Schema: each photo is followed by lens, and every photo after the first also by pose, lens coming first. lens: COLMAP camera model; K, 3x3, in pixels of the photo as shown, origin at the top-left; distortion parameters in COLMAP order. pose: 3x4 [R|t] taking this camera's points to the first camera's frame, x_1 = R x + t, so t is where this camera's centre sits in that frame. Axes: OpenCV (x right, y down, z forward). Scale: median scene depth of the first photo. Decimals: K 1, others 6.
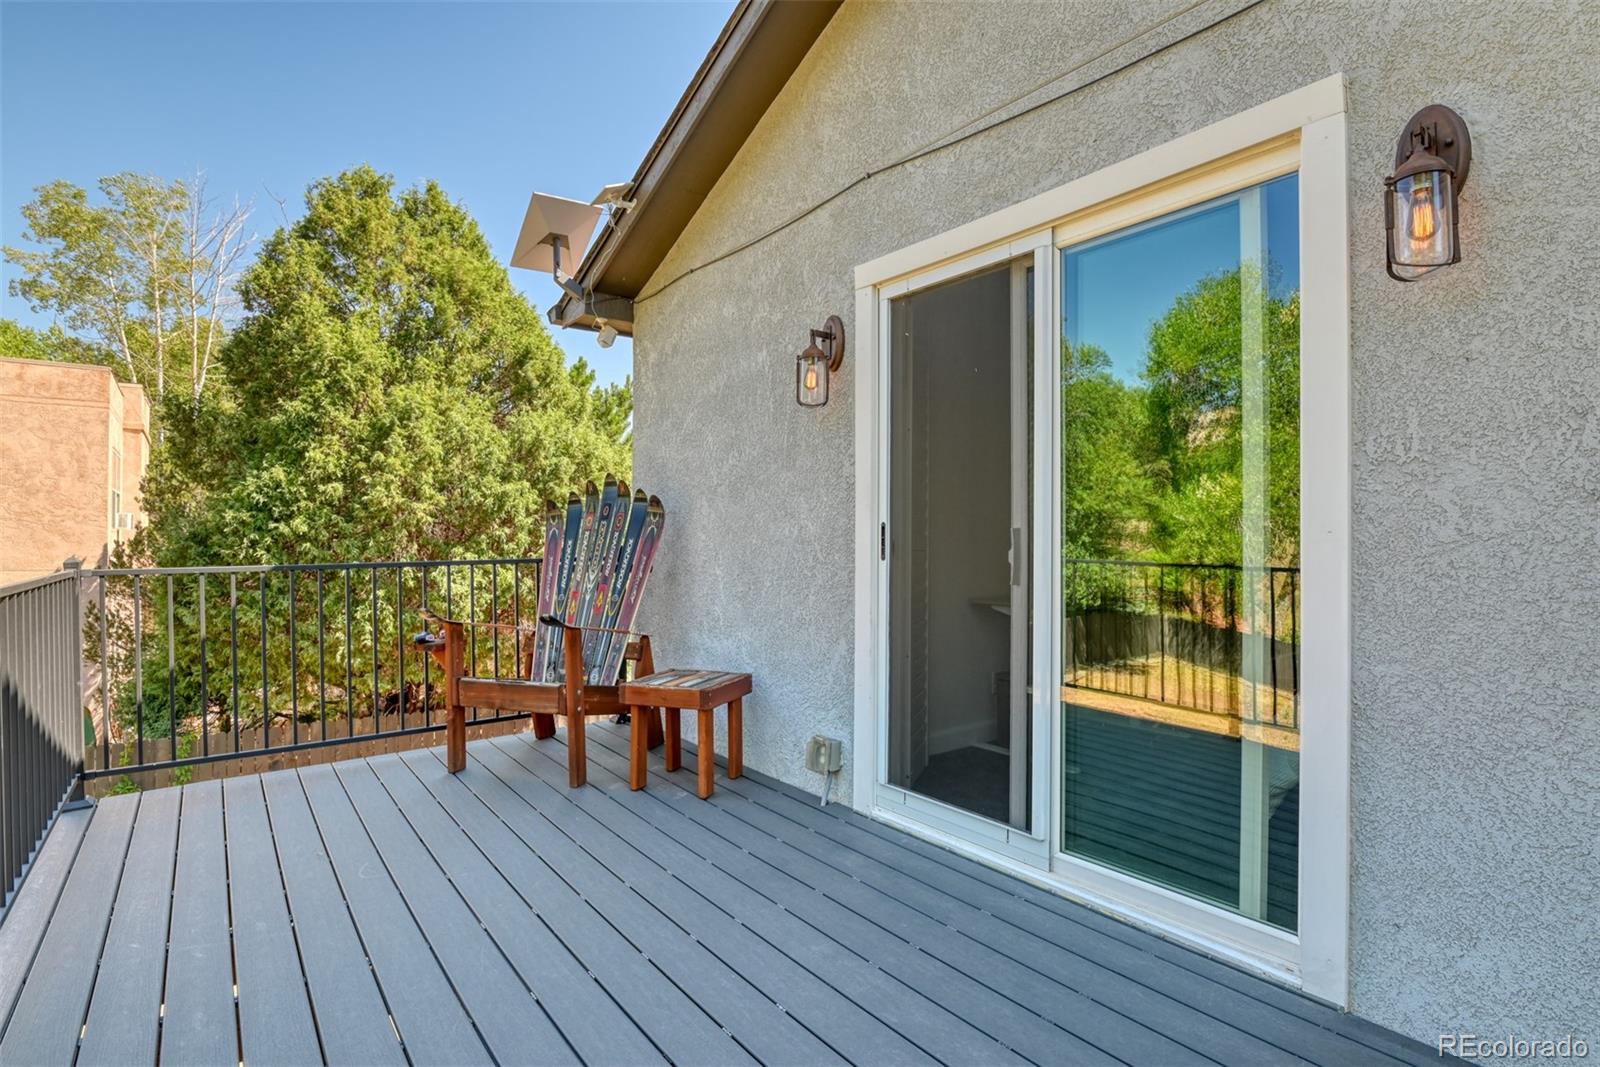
lens RADIAL K [[784.7, 0, 797.3], [0, 784.7, 536.0], [0, 0, 1]] dist [-0.027489, -0.003538]
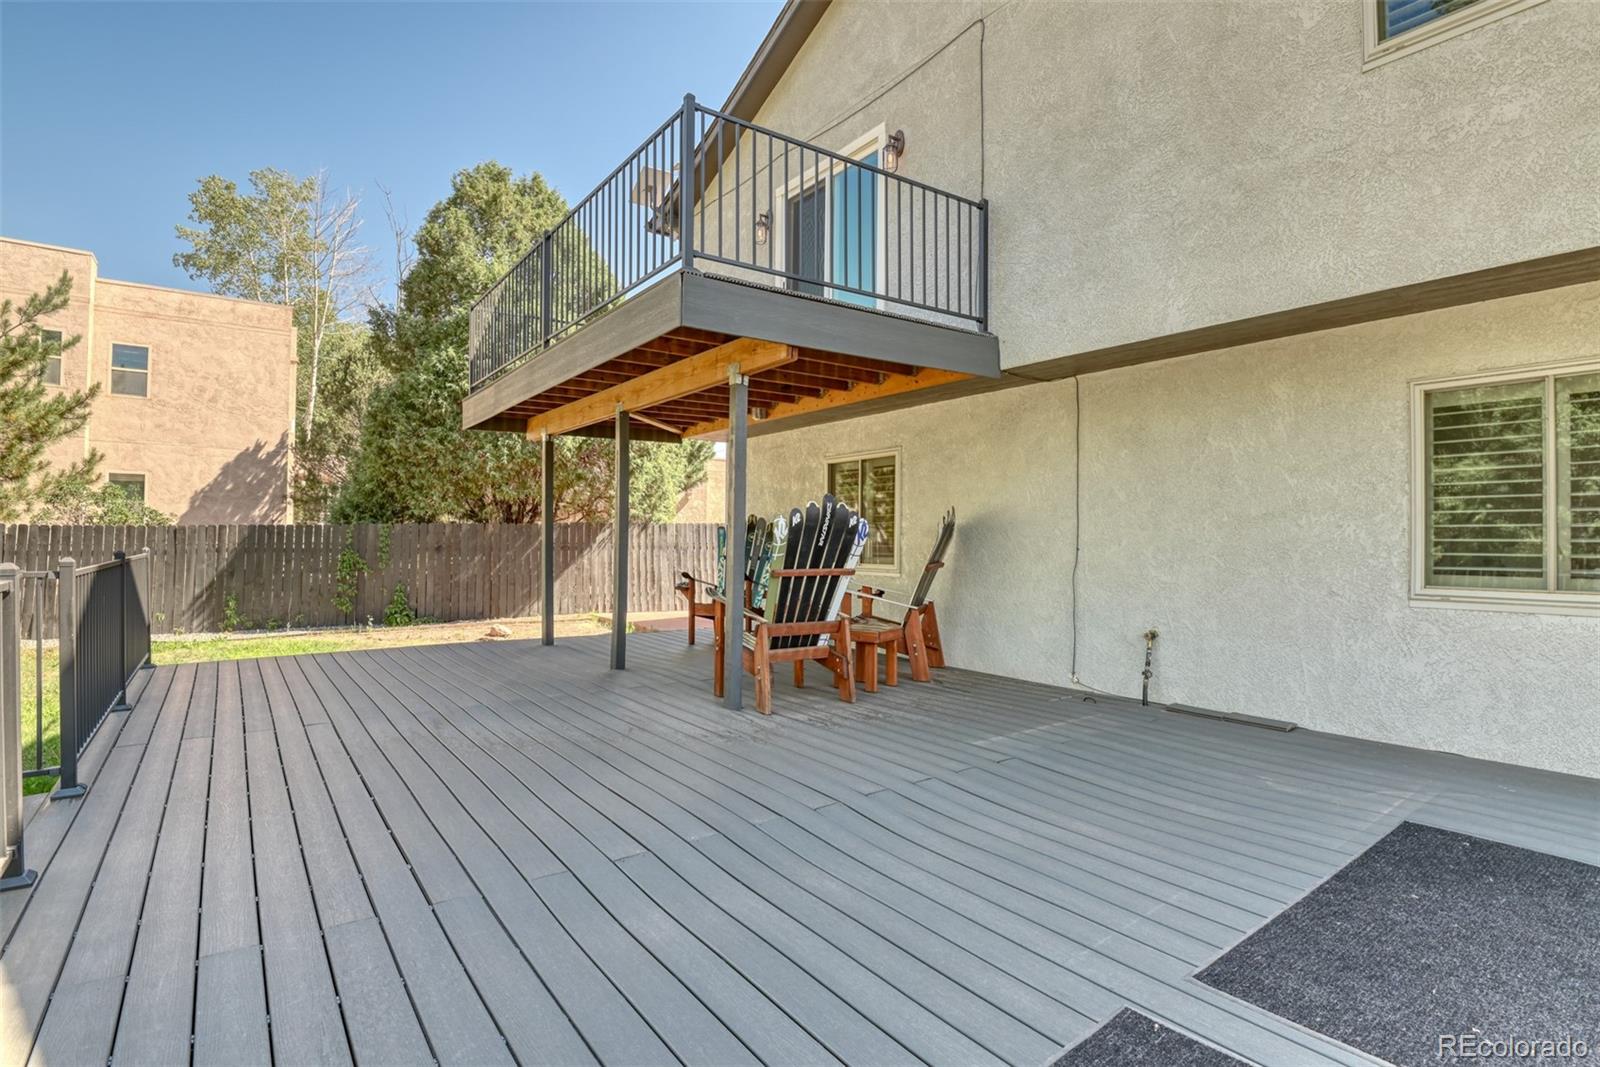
lens RADIAL K [[784.7, 0, 805.2], [0, 784.7, 530.5], [0, 0, 1]] dist [-0.027489, -0.003538]
pose [[0.999895, 0.003820, -0.013965, 0.061802], [-0.003980, 0.999926, -0.011468, 0.244614], [0.013920, 0.011522, 0.999837, -0.473029]]
